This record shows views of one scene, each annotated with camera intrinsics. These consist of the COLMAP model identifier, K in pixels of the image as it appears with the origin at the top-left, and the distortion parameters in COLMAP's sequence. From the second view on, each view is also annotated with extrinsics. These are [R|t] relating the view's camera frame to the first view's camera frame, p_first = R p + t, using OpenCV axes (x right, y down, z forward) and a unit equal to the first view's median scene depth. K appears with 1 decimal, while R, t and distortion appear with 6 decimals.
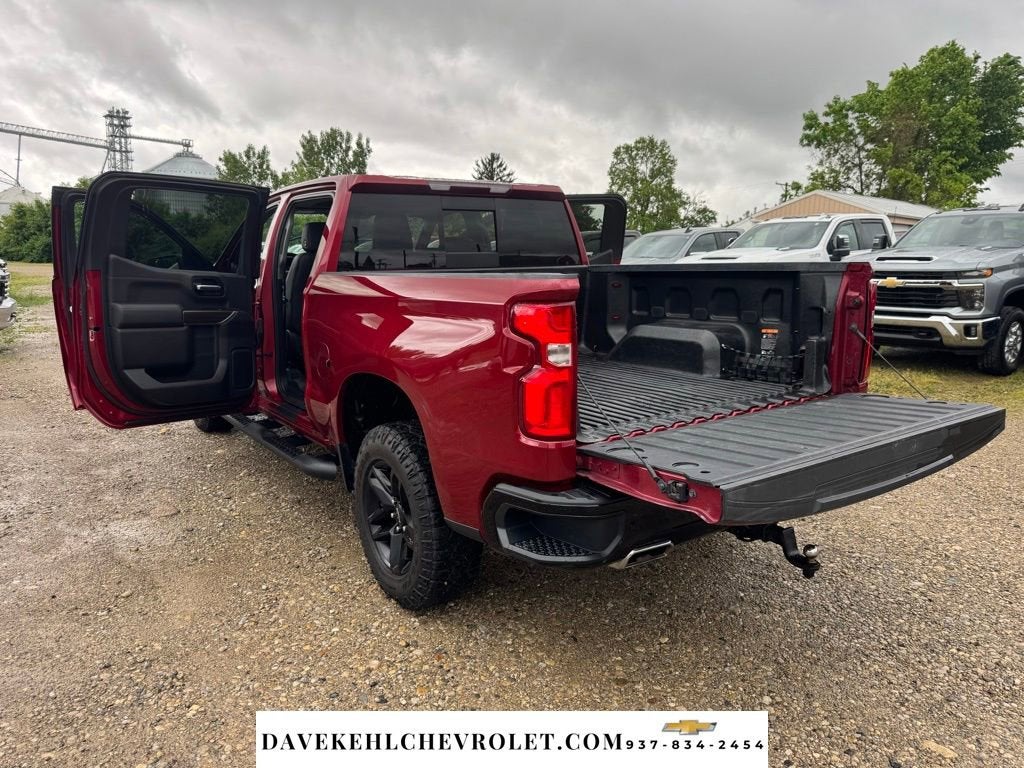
lens RADIAL K [[718.9, 0, 505.5], [0, 718.9, 380.3], [0, 0, 1]] dist [0.020224, -0.026390]
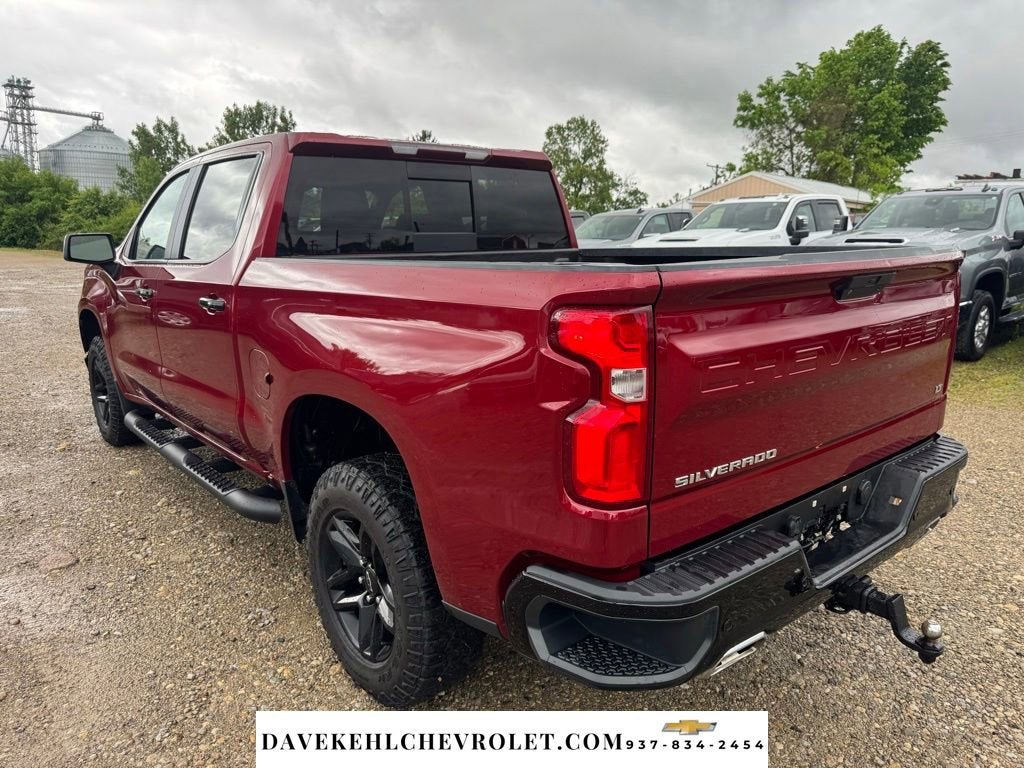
lens RADIAL K [[718.9, 0, 508.0], [0, 718.9, 386.5], [0, 0, 1]] dist [0.020224, -0.026390]
pose [[0.995548, -0.017660, 0.092591, -0.050920], [0.014533, 0.999305, 0.034336, -0.029907], [-0.093133, -0.032837, 0.995112, 0.171727]]
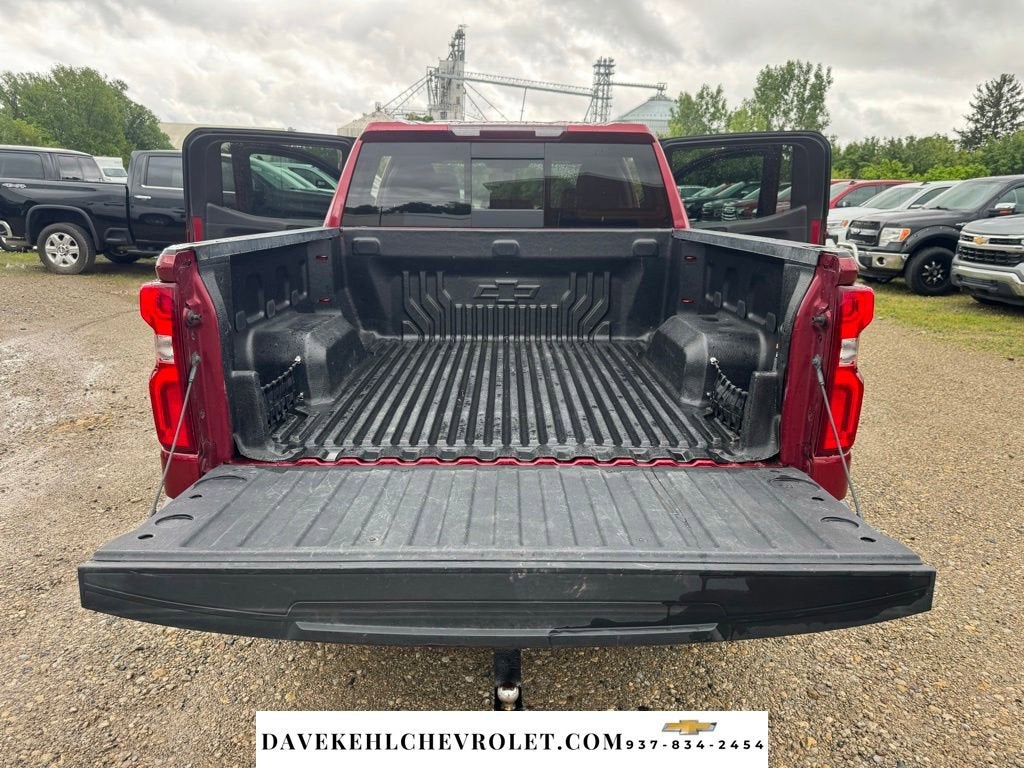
lens RADIAL K [[718.9, 0, 512.9], [0, 718.9, 390.2], [0, 0, 1]] dist [0.020224, -0.026390]
pose [[0.830093, 0.159098, -0.534447, 0.405143], [-0.111254, 0.986417, 0.120846, -0.063221], [0.546414, -0.040854, 0.836518, 0.255935]]
